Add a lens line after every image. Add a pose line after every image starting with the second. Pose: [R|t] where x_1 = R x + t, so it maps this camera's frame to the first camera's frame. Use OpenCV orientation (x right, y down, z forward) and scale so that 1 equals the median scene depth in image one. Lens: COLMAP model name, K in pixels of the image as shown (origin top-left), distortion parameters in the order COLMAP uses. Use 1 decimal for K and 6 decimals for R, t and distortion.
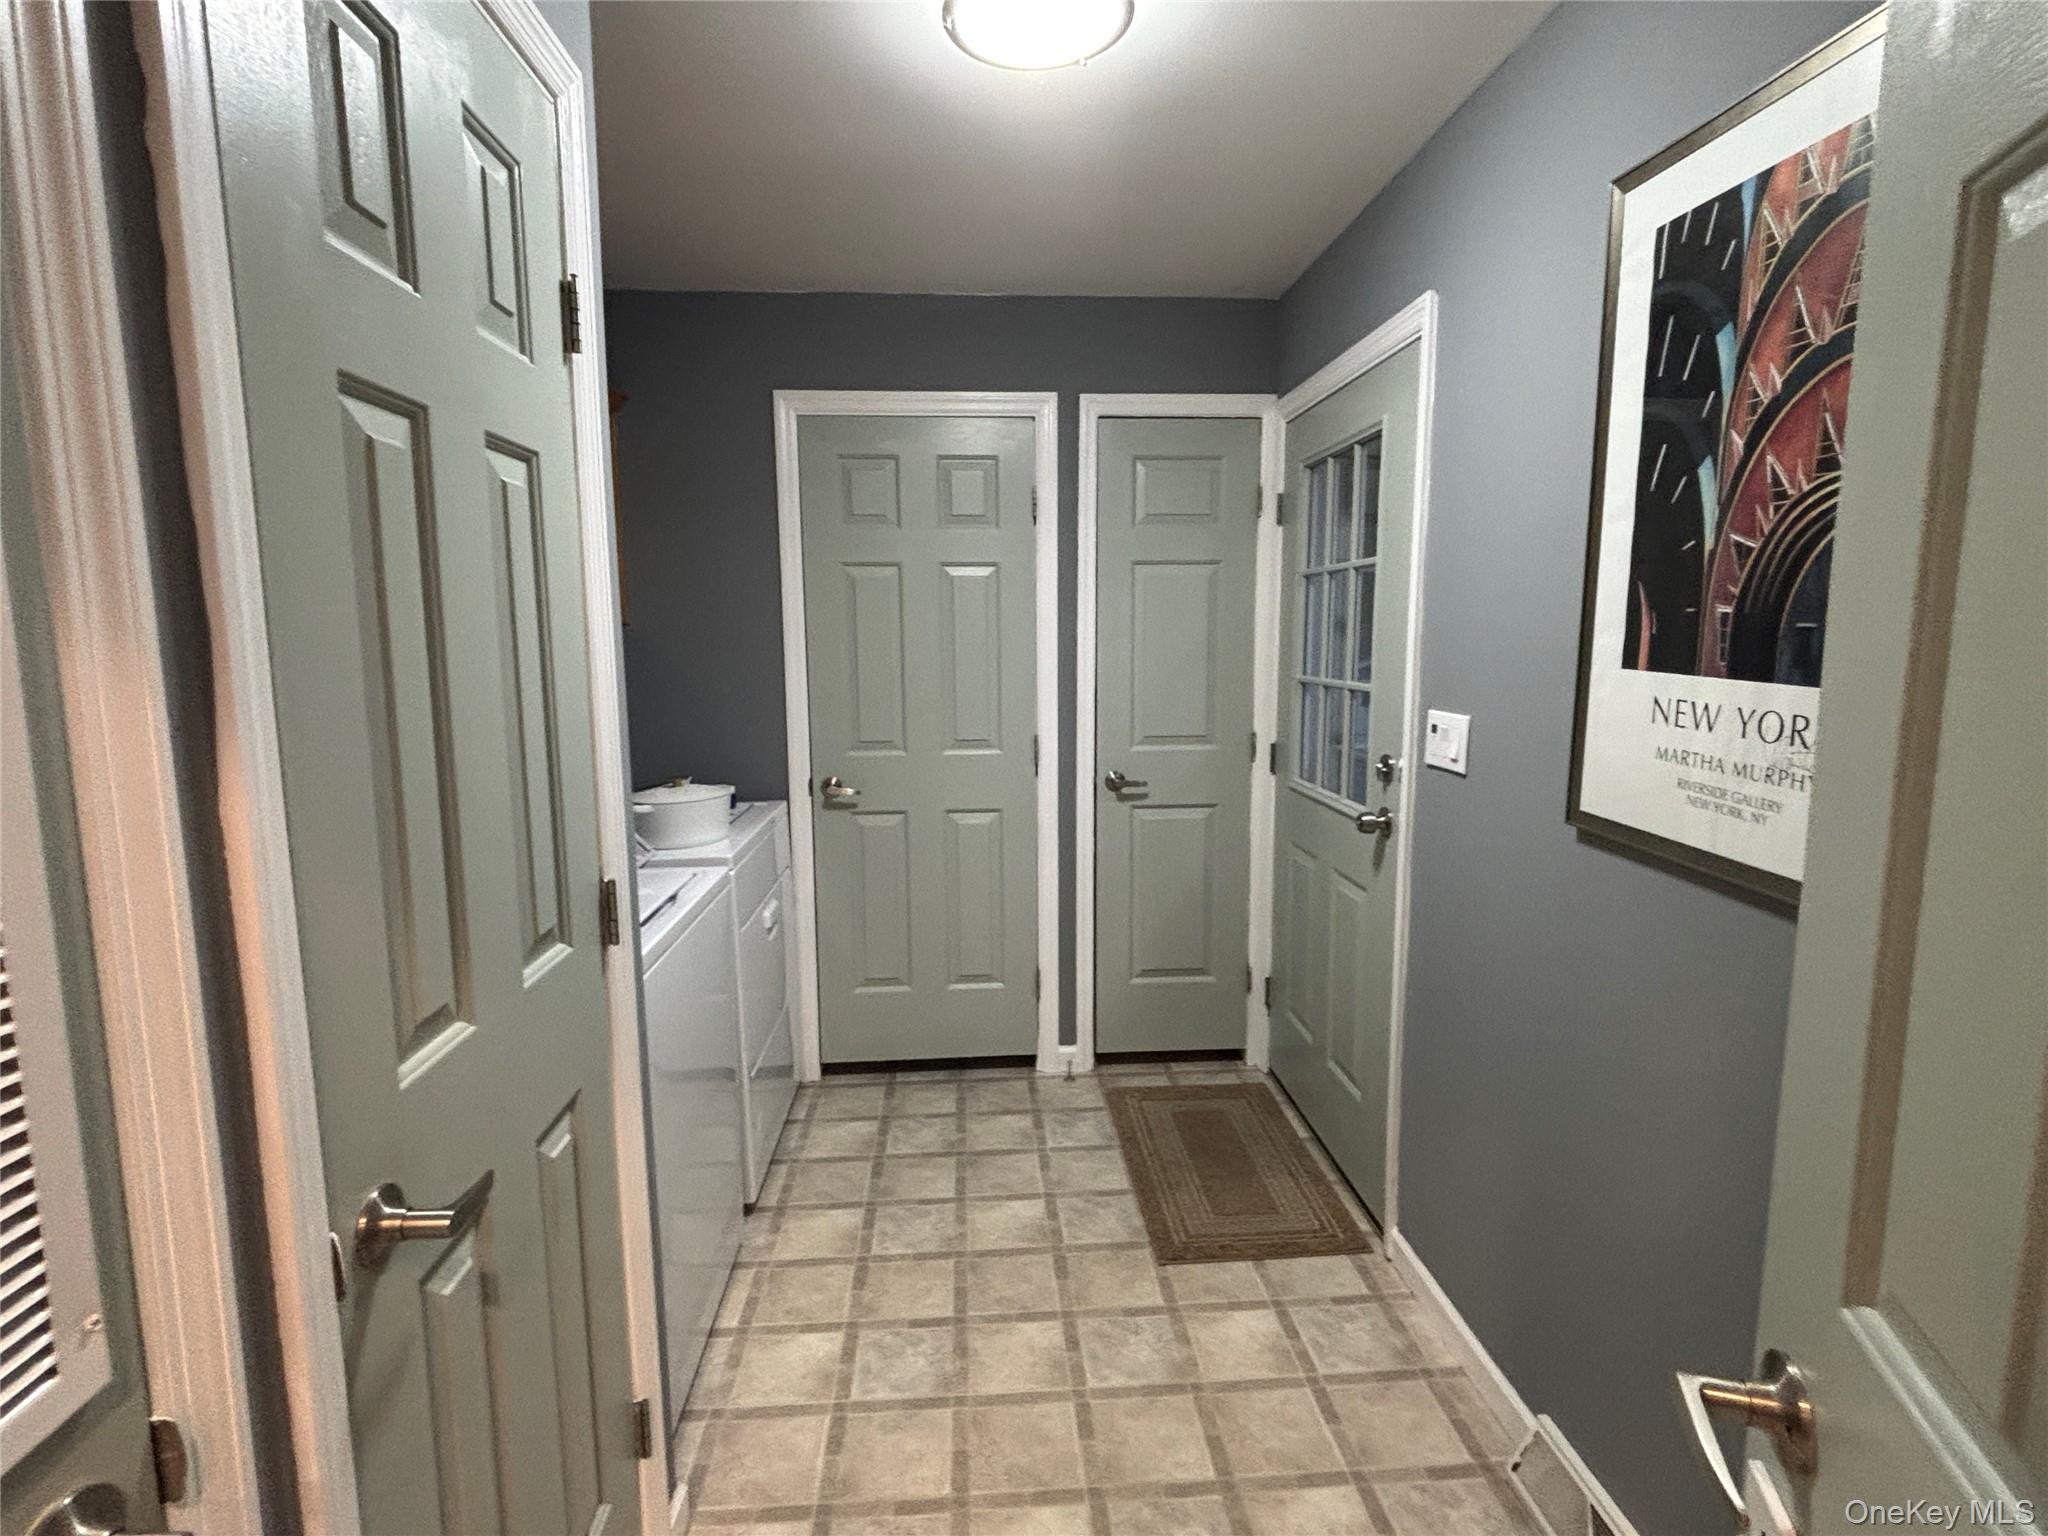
lens RADIAL K [[1015.2, 0, 1029.2], [0, 1015.2, 777.3], [0, 0, 1]] dist [0.005639, -0.009936]
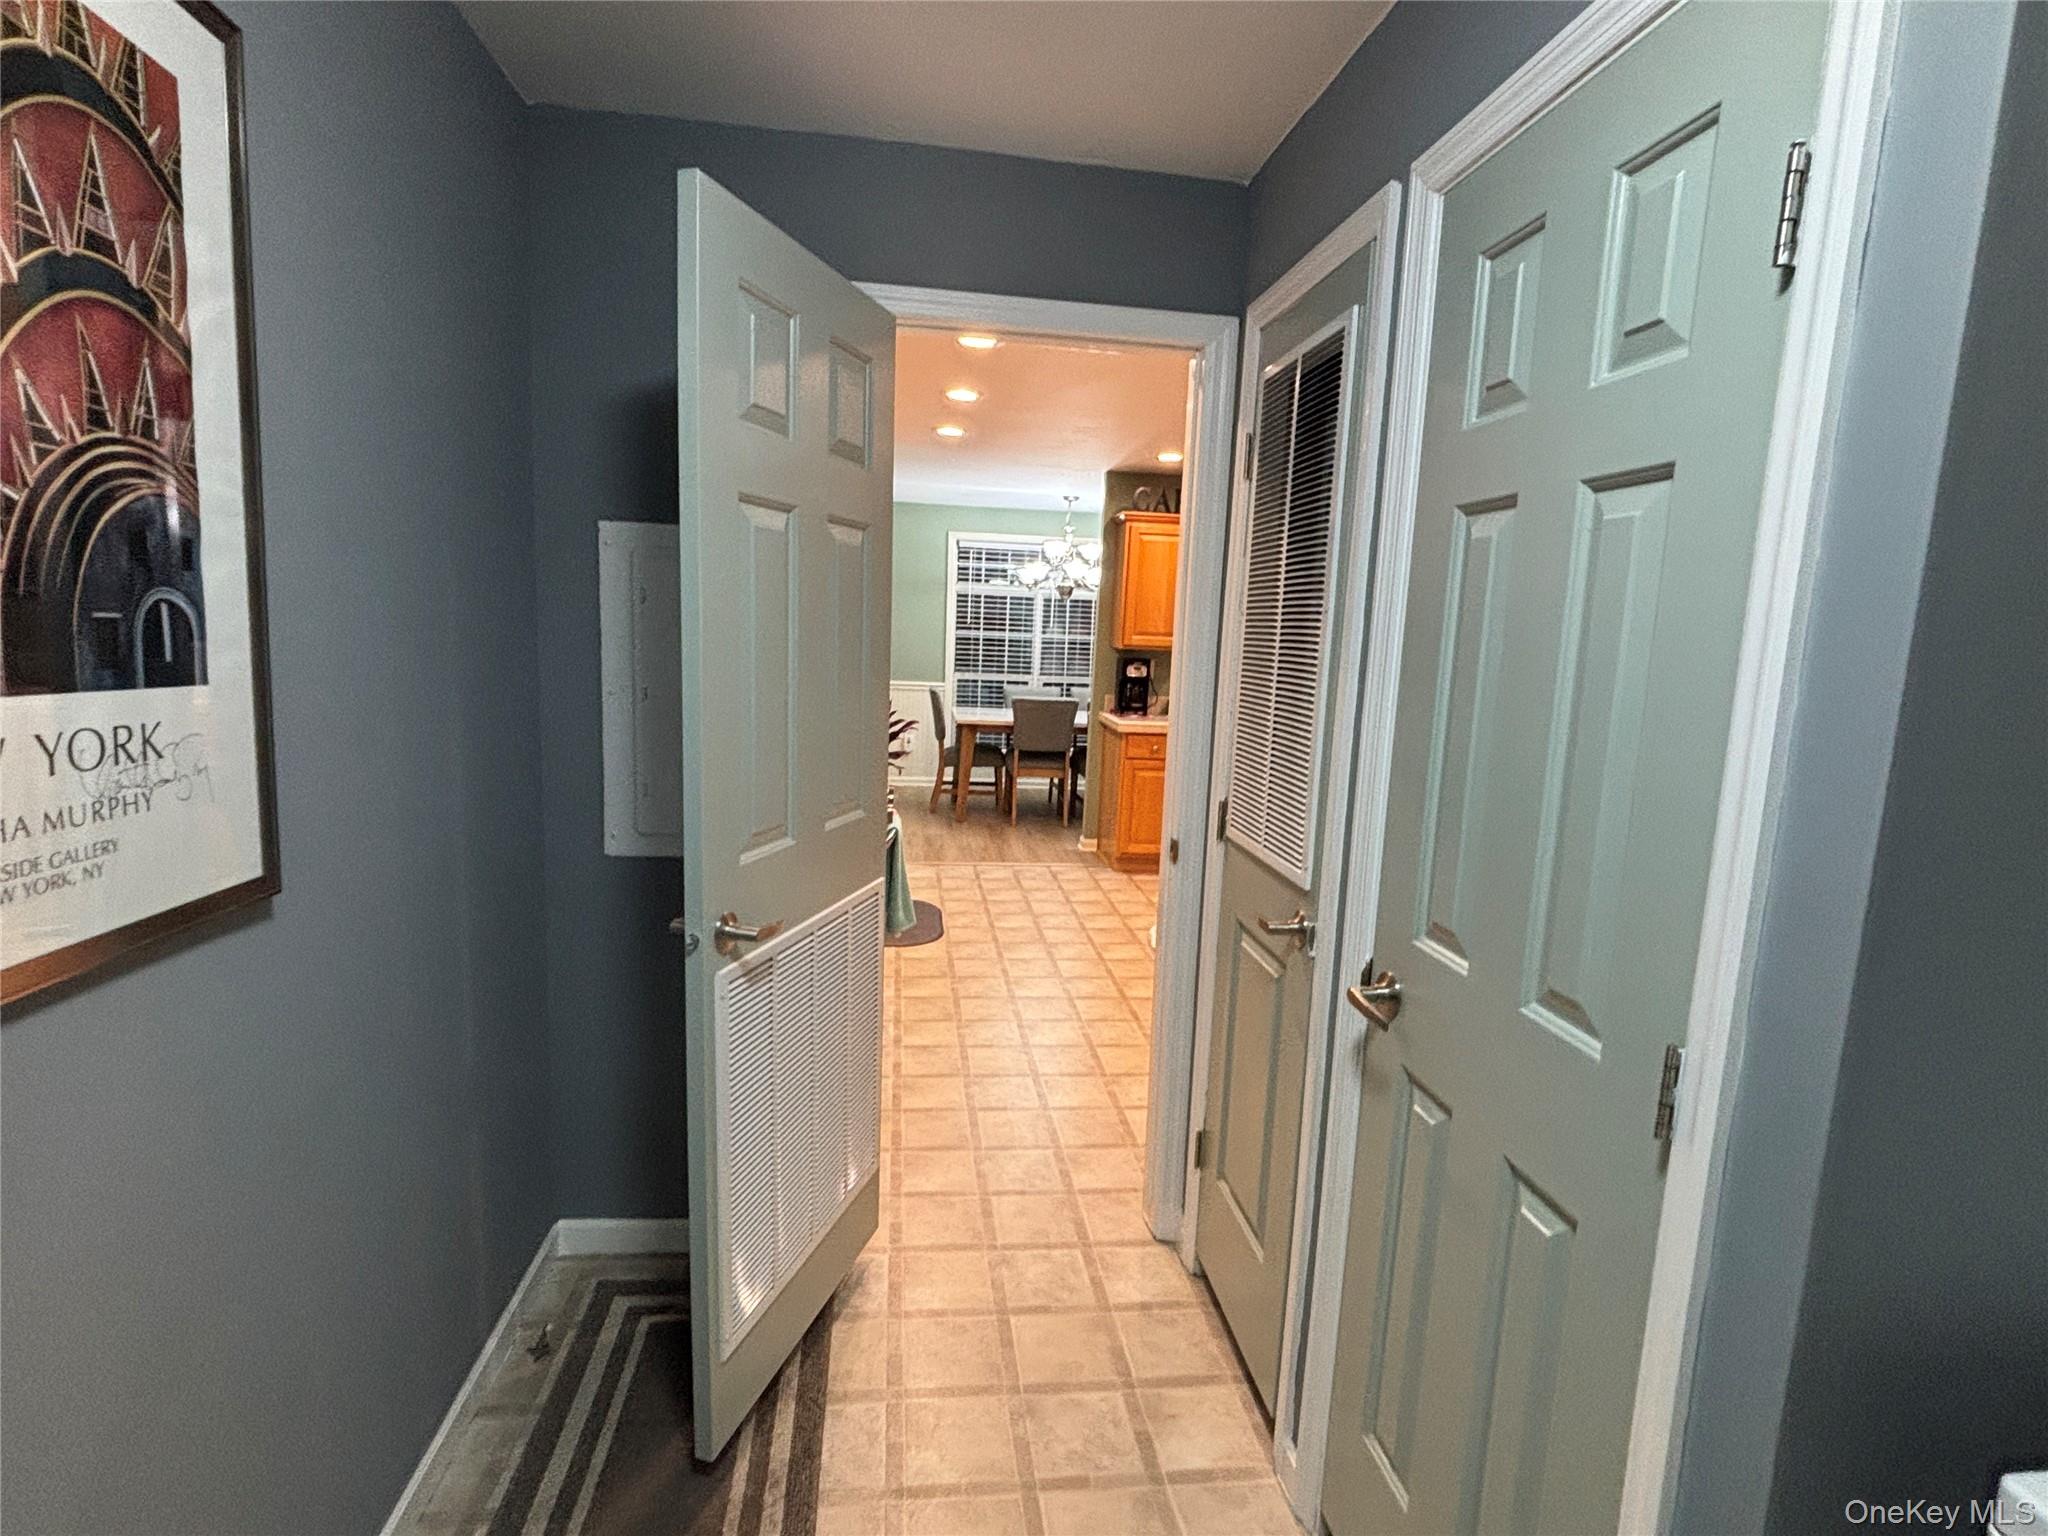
lens RADIAL K [[1015.2, 0, 1012.7], [0, 1015.2, 771.1], [0, 0, 1]] dist [0.005639, -0.009936]
pose [[-0.998354, -0.028933, -0.049511, 0.080130], [-0.041824, 0.958070, 0.283464, -0.284778], [0.039233, 0.285068, -0.957704, 1.804467]]
